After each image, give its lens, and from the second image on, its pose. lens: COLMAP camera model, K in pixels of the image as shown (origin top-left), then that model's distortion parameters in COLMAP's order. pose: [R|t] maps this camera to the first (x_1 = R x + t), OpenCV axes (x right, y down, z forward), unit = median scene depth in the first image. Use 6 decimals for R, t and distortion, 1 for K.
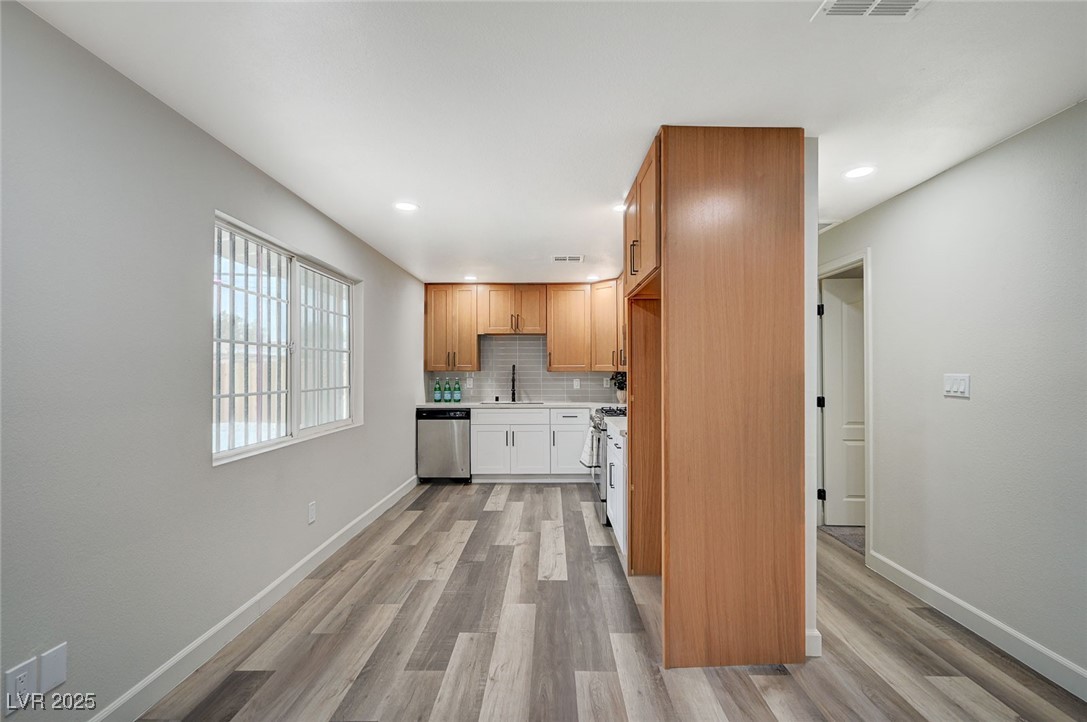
lens RADIAL K [[496.2, 0, 543.5], [0, 496.2, 361.0], [0, 0, 1]] dist [-0.000237, -0.000144]
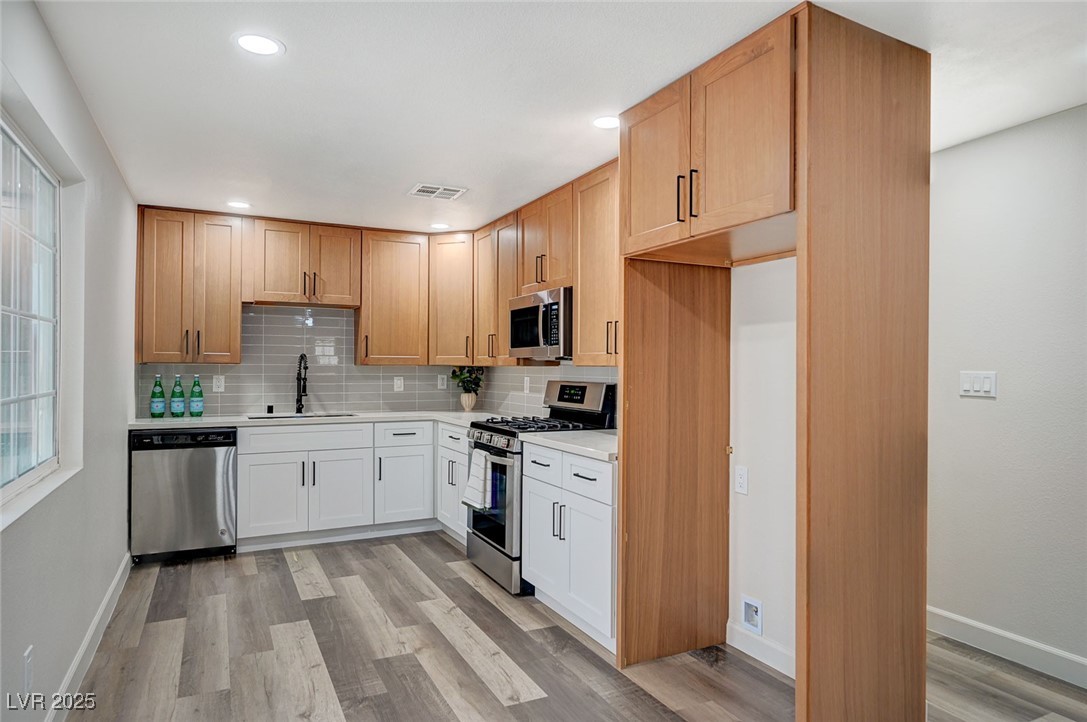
lens RADIAL K [[659.8, 0, 546.1], [0, 659.8, 358.3], [0, 0, 1]] dist [-0.002803, 0.001544]
pose [[0.886107, 0.012165, 0.463321, -0.187935], [-0.016431, 0.999852, 0.005172, 0.004425], [-0.463190, -0.012196, 0.886175, 0.142660]]
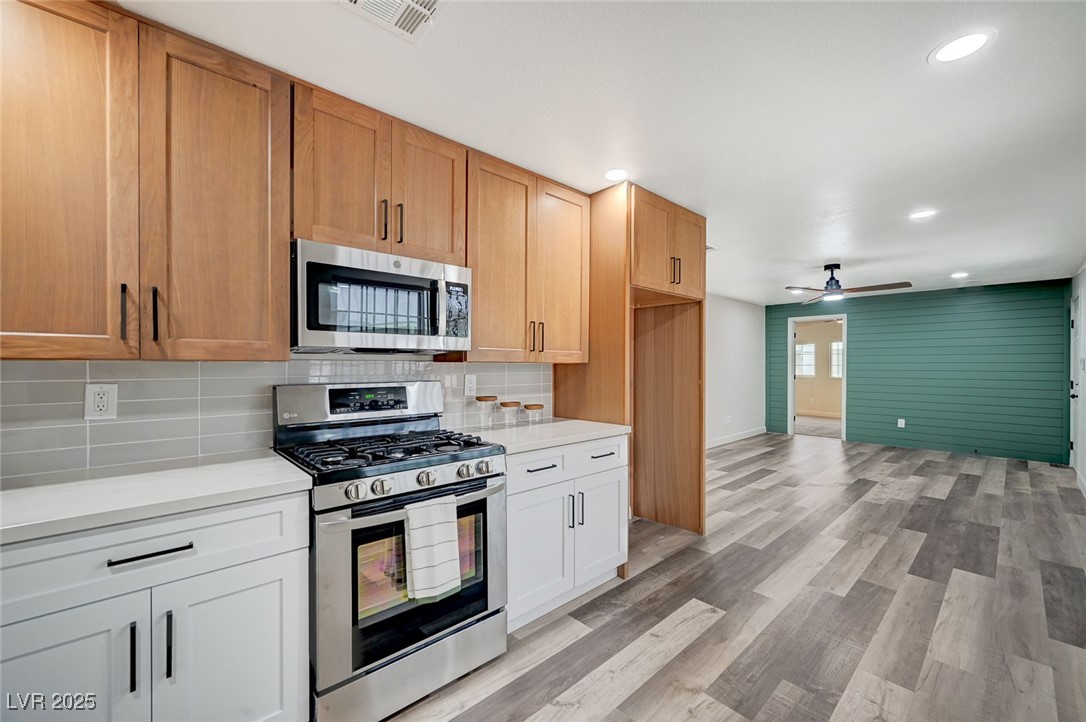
lens RADIAL K [[435.3, 0, 540.5], [0, 435.3, 366.0], [0, 0, 1]] dist [-0.000763, 0.000200]
pose [[-0.686344, -0.004548, 0.727263, -0.176933], [-0.017690, 0.999789, -0.010443, 0.021609], [-0.727062, -0.020033, -0.686279, 0.941170]]
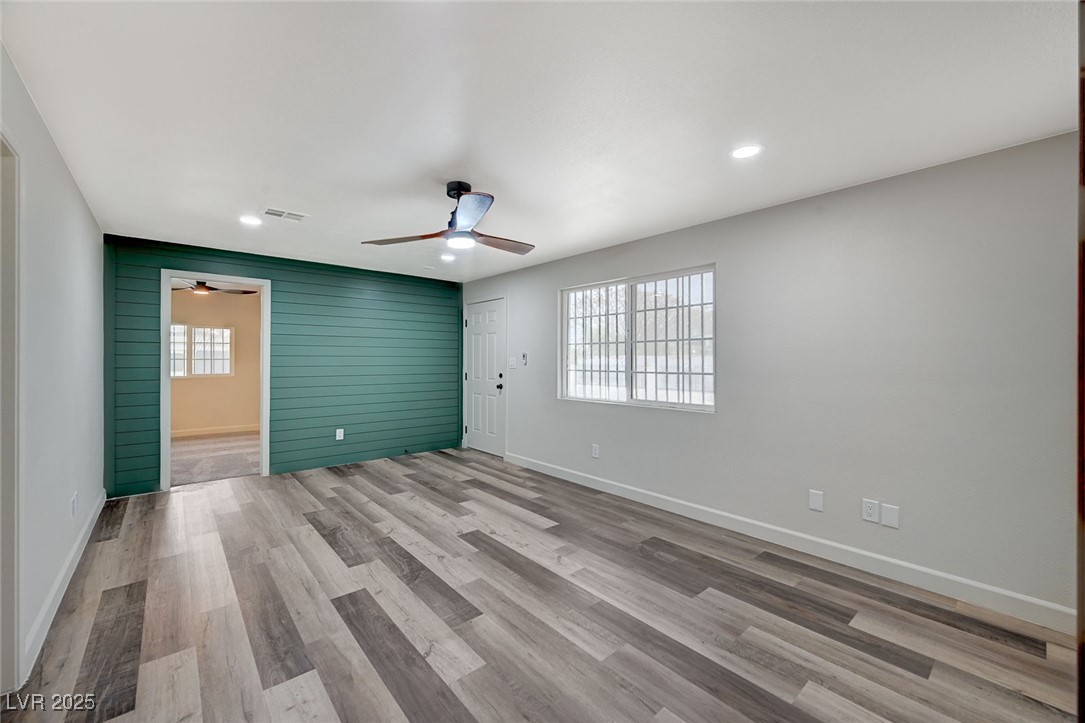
lens RADIAL K [[434.9, 0, 540.0], [0, 434.9, 366.5], [0, 0, 1]] dist [-0.000763, 0.000200]
pose [[-0.752026, 0.008401, -0.659080, 0.299177], [0.012002, 0.999928, -0.000948, 0.010536], [0.659024, -0.008623, -0.752073, 0.375948]]
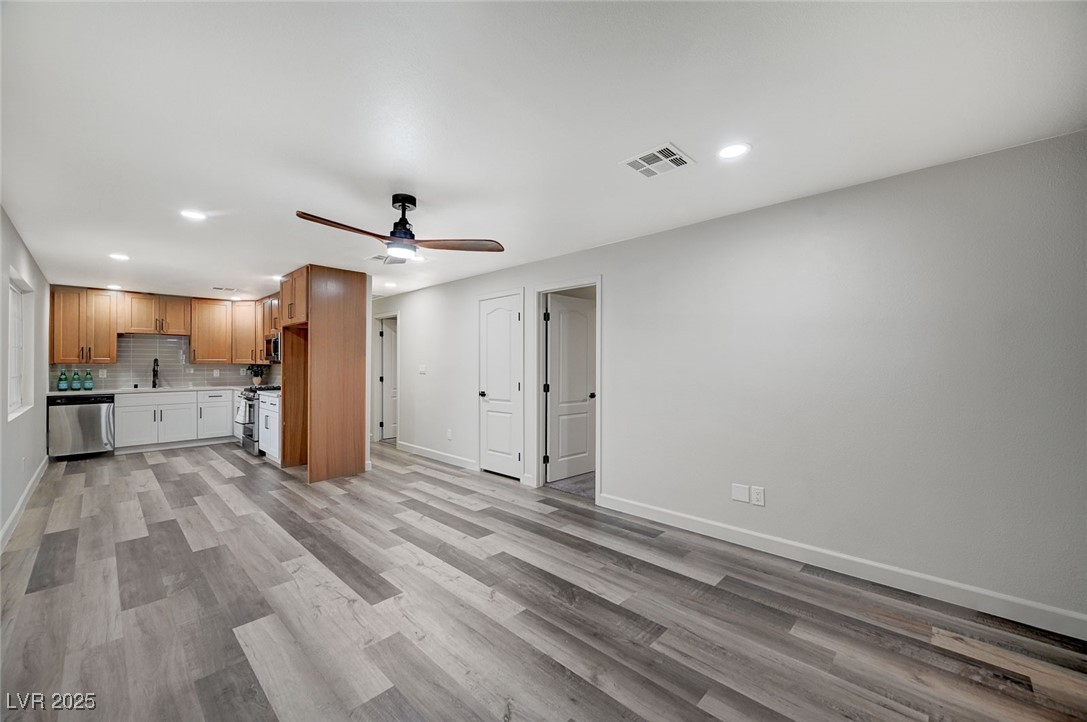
lens RADIAL K [[430.1, 0, 543.5], [0, 430.1, 361.0], [0, 0, 1]] dist [0.000157, 0.000289]
pose [[0.683059, 0.006640, 0.730333, -0.202164], [-0.017115, 0.999830, 0.006917, -0.011119], [-0.730162, -0.017225, 0.683057, -0.501846]]
